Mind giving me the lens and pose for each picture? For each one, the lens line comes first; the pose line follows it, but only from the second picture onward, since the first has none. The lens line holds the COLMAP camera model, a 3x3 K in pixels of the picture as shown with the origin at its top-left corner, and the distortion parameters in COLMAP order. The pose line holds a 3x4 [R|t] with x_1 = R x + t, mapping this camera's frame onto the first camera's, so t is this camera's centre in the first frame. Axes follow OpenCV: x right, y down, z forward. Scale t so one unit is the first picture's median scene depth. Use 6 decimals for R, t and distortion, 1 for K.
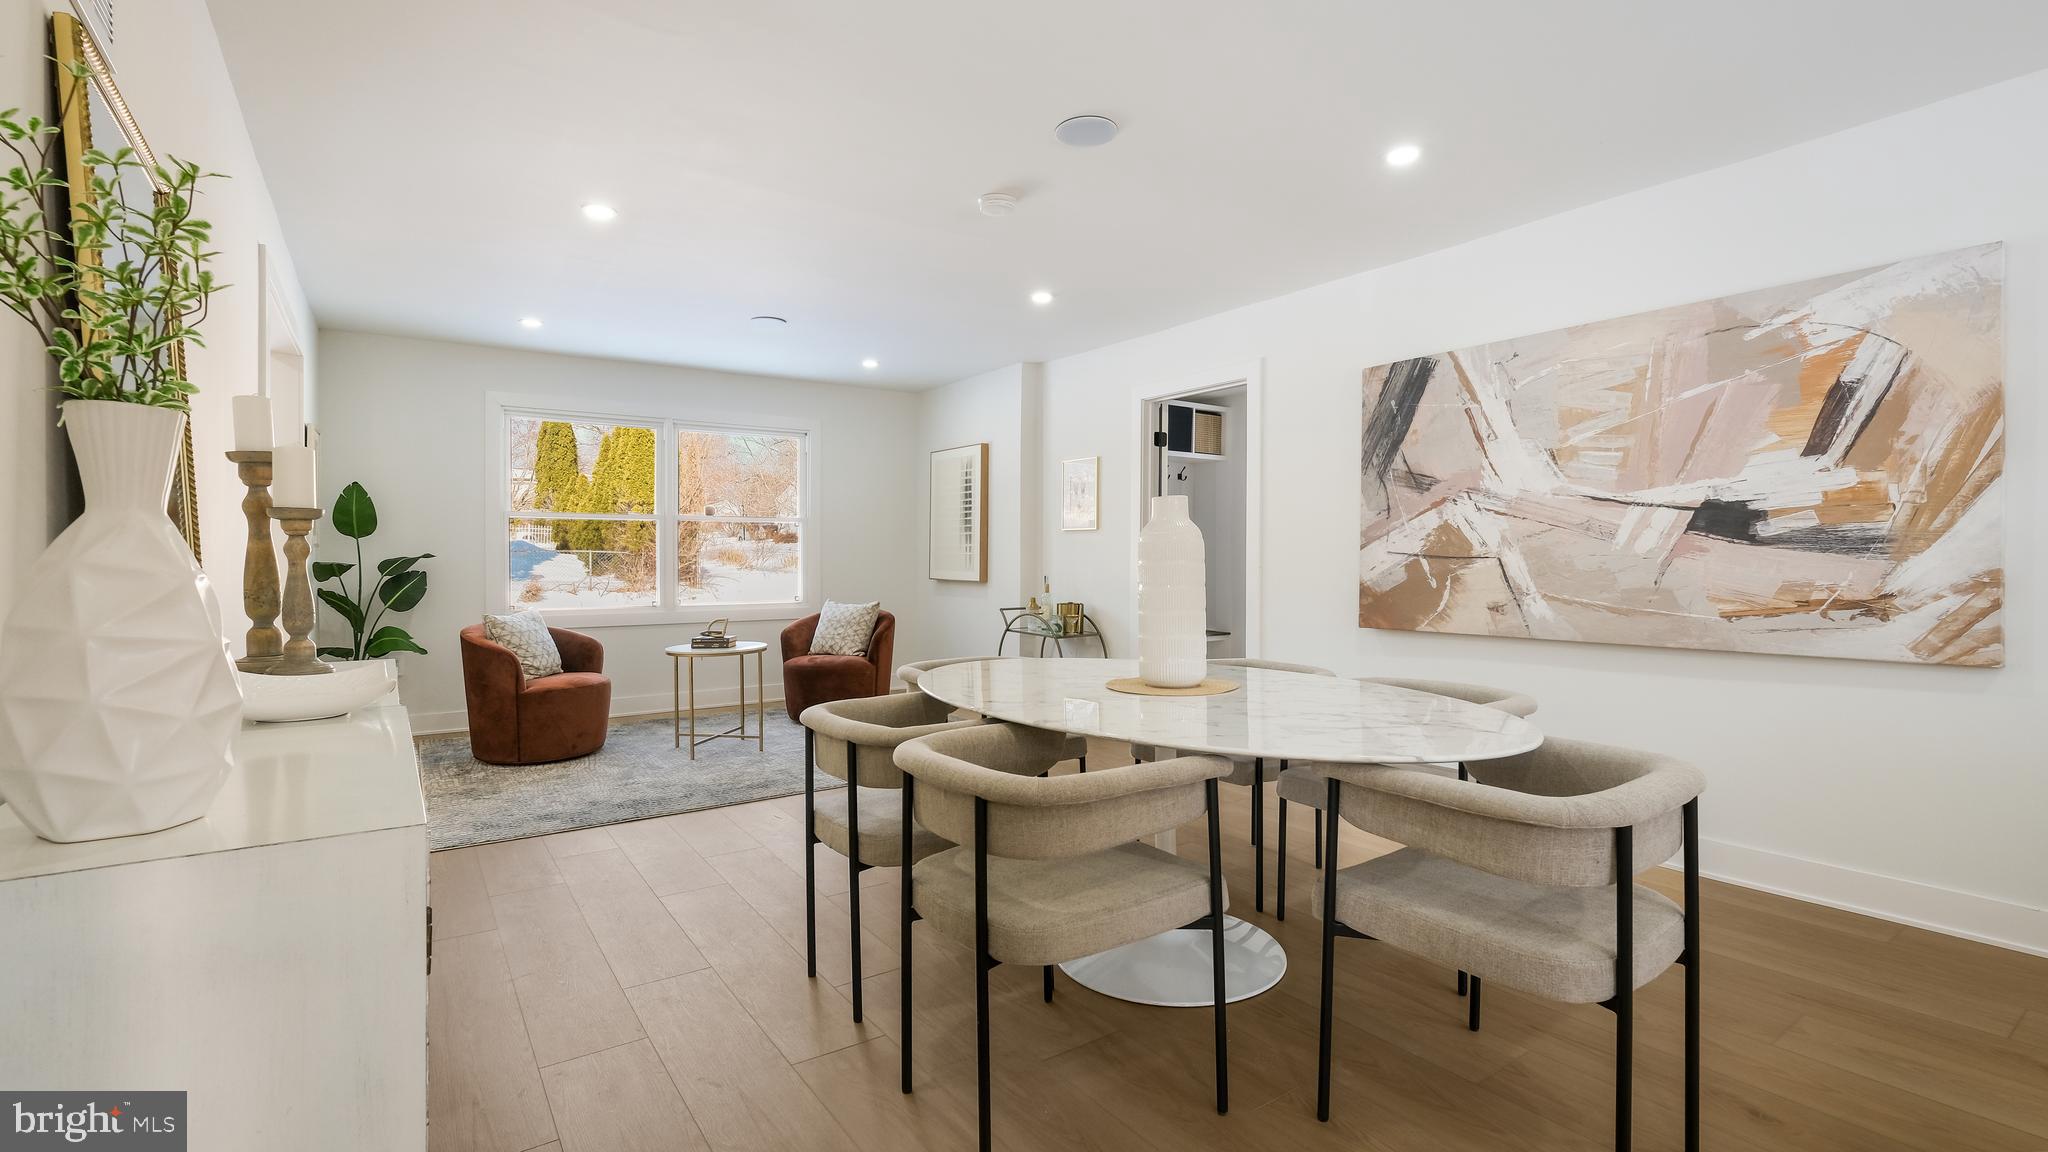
lens RADIAL K [[910.6, 0, 1023.1], [0, 910.6, 559.0], [0, 0, 1]] dist [-0.004616, -0.000409]
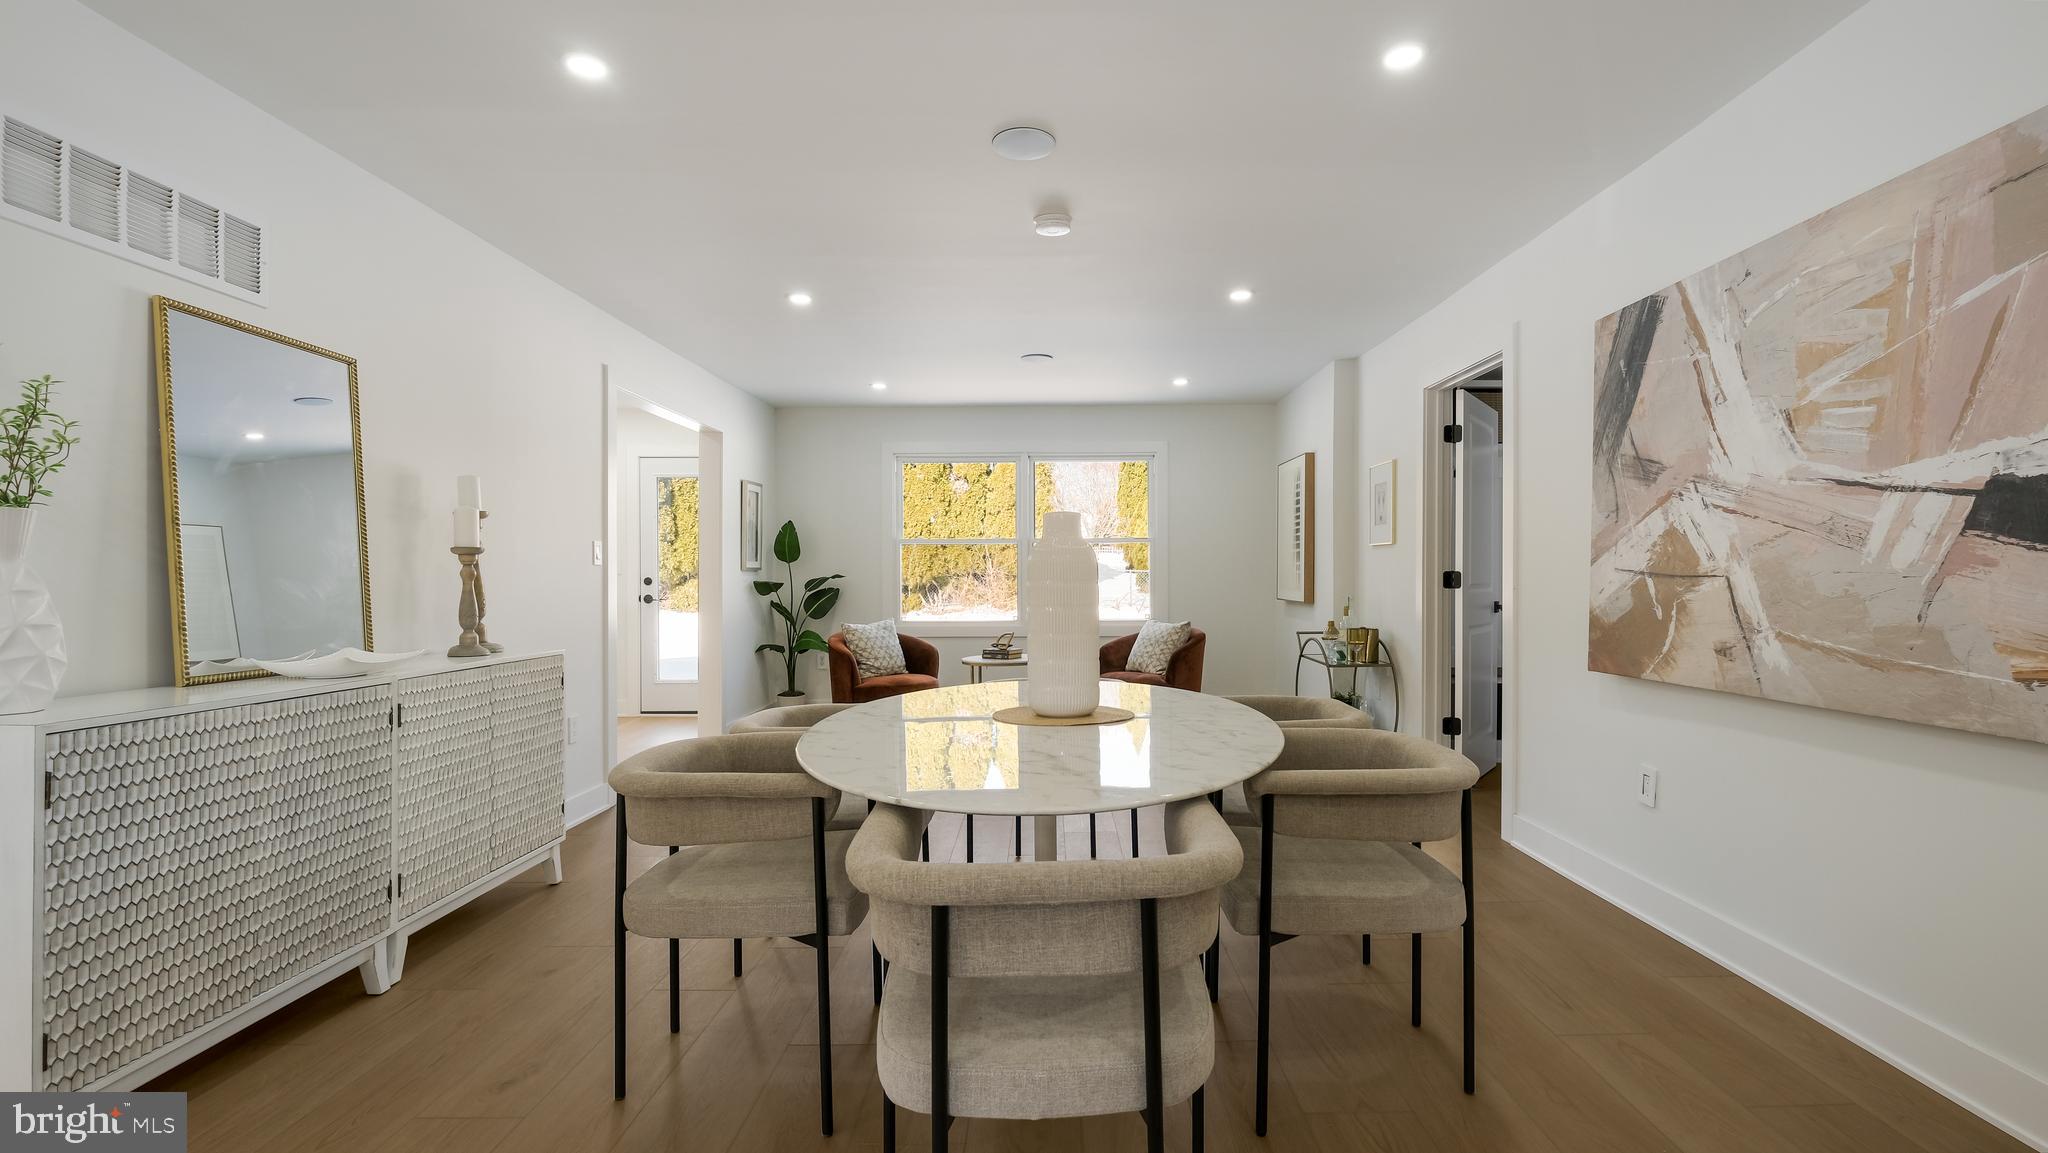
lens RADIAL K [[925.8, 0, 1052.0], [0, 925.8, 568.2], [0, 0, 1]] dist [-0.002915, 0.000079]
pose [[0.823429, -0.007307, -0.567373, 0.483147], [0.001758, 0.999945, -0.010326, -0.001208], [0.567417, 0.007506, 0.823396, 0.144027]]
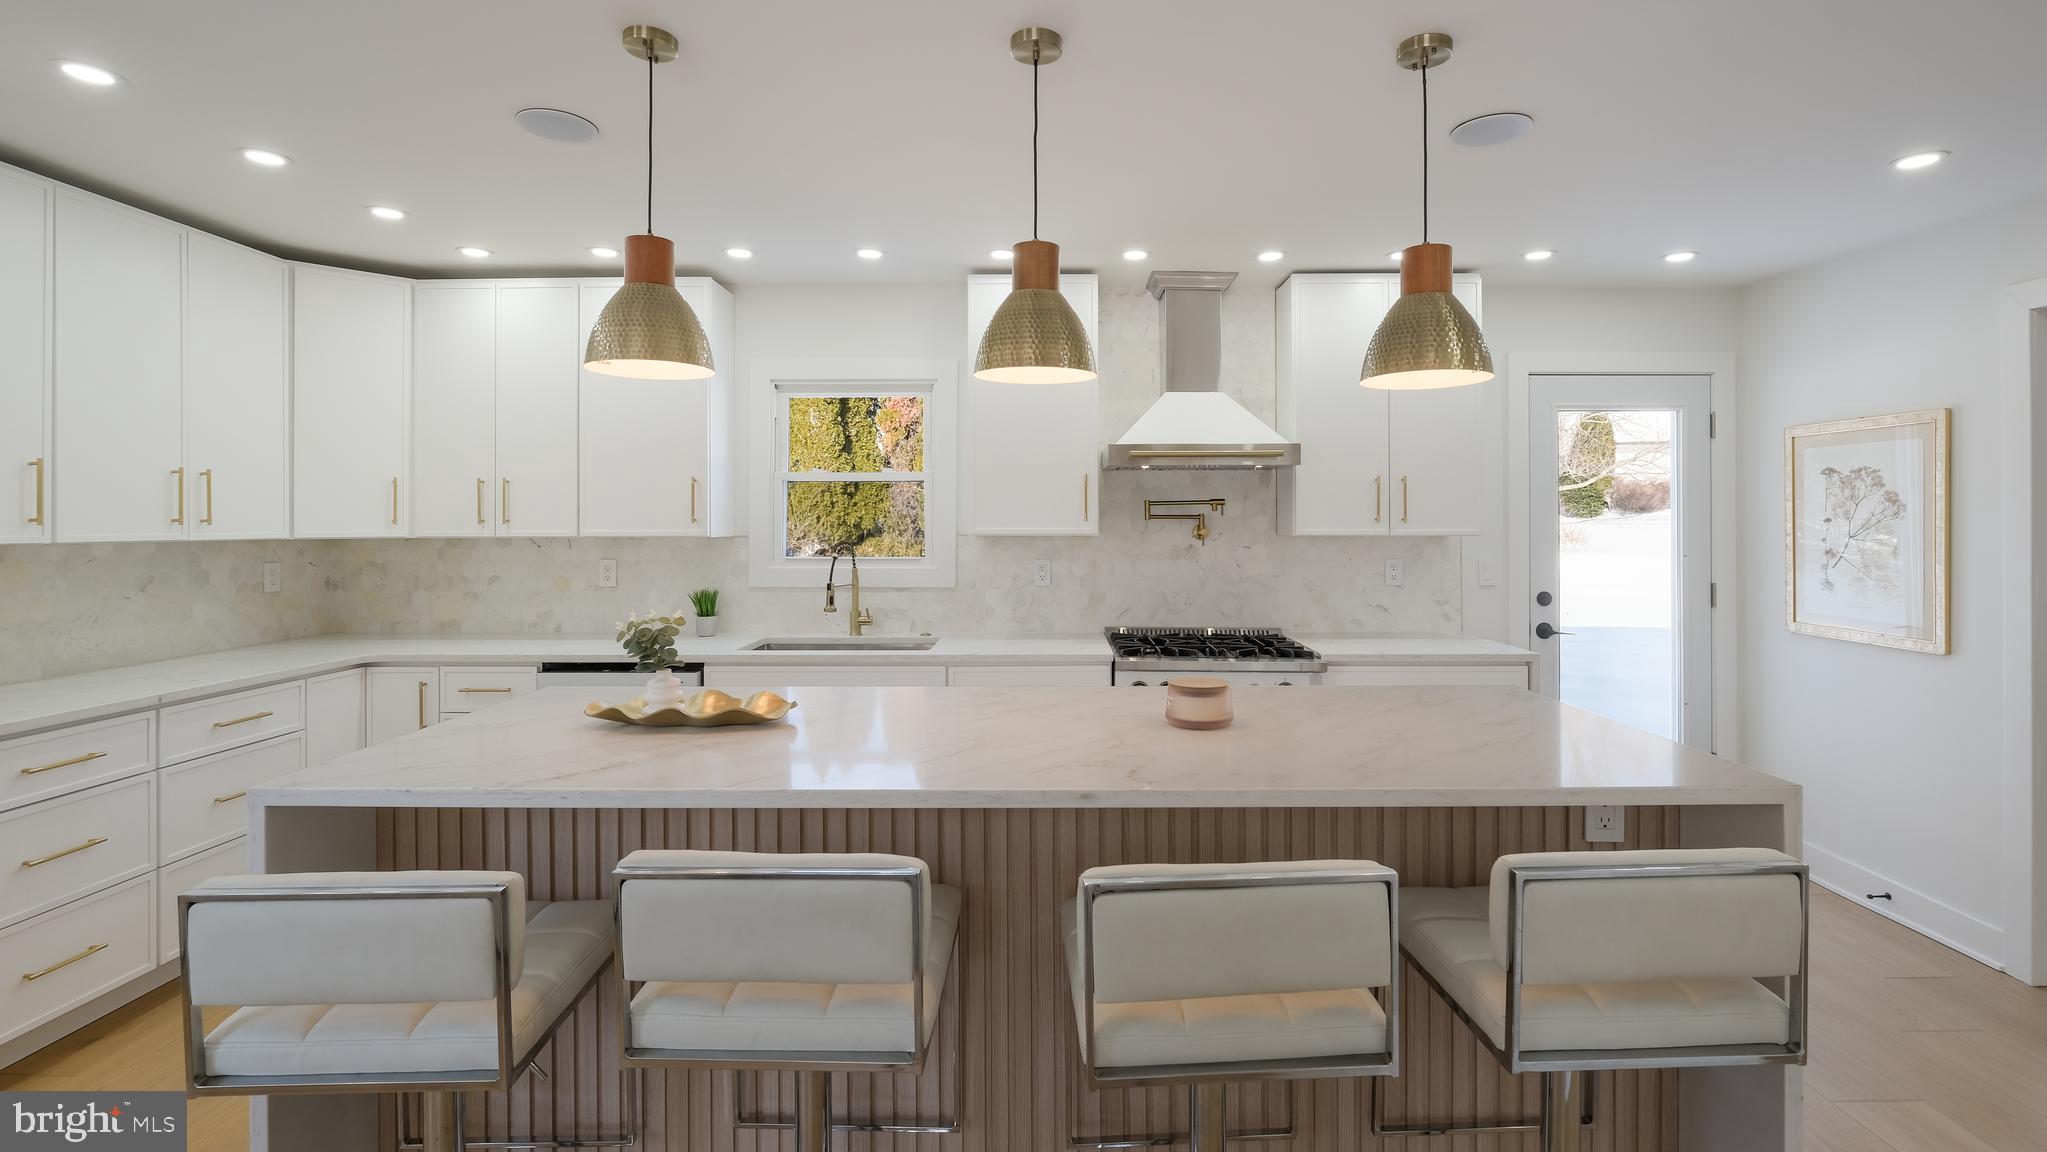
lens RADIAL K [[911.9, 0, 1039.5], [0, 911.9, 518.2], [0, 0, 1]] dist [-0.001875, -0.000173]
pose [[0.817508, -0.004282, -0.575901, -1.257718], [0.002143, 0.999988, -0.004393, -0.088694], [0.575913, 0.002357, 0.817507, 0.056166]]
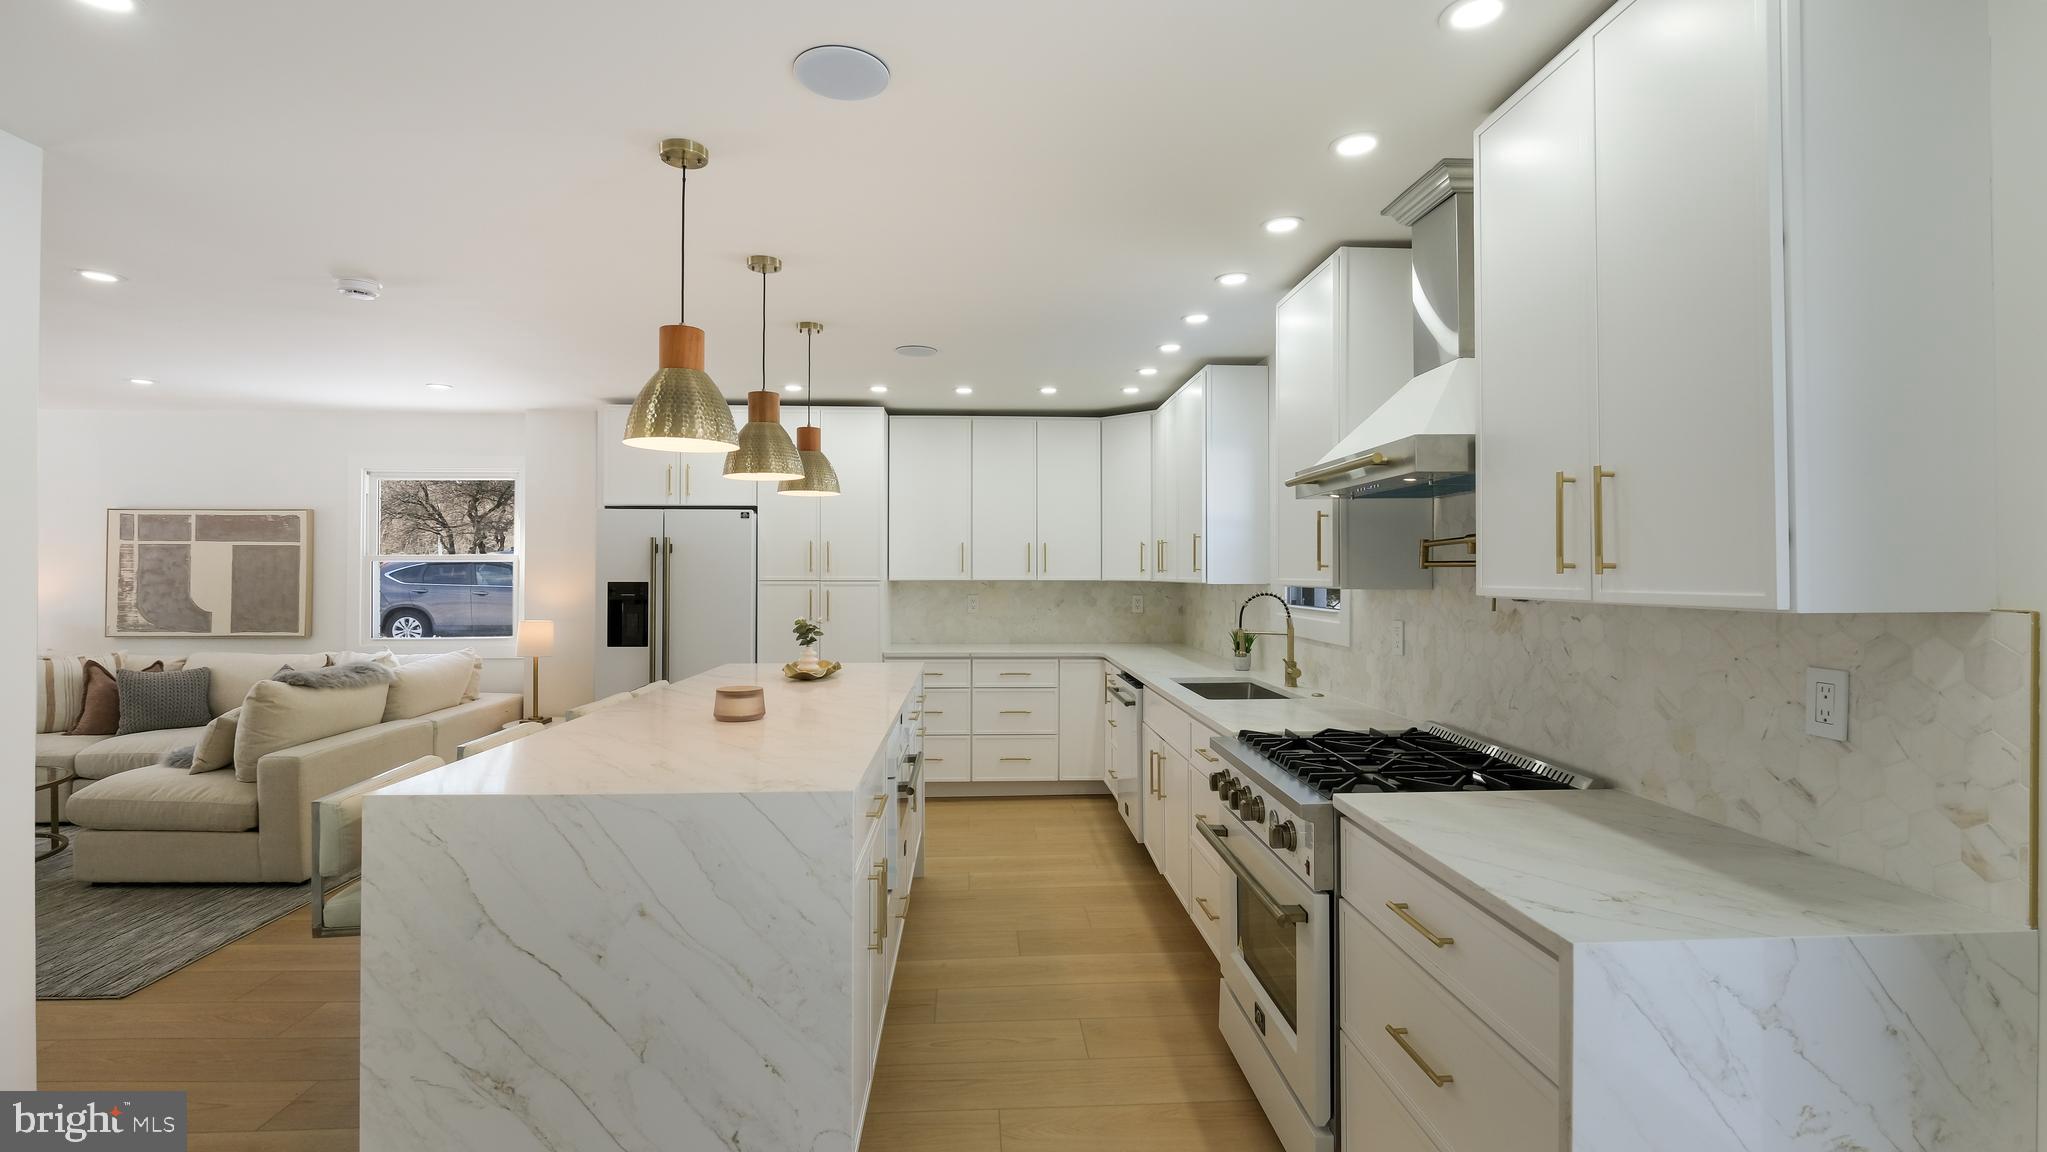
lens RADIAL K [[910.2, 0, 1022.6], [0, 910.2, 559.0], [0, 0, 1]] dist [-0.004616, -0.000409]
pose [[-0.522643, -0.013233, -0.852449, -0.988080], [-0.001580, 0.999893, -0.014553, -0.087590], [0.852550, -0.006259, -0.522608, 1.109490]]
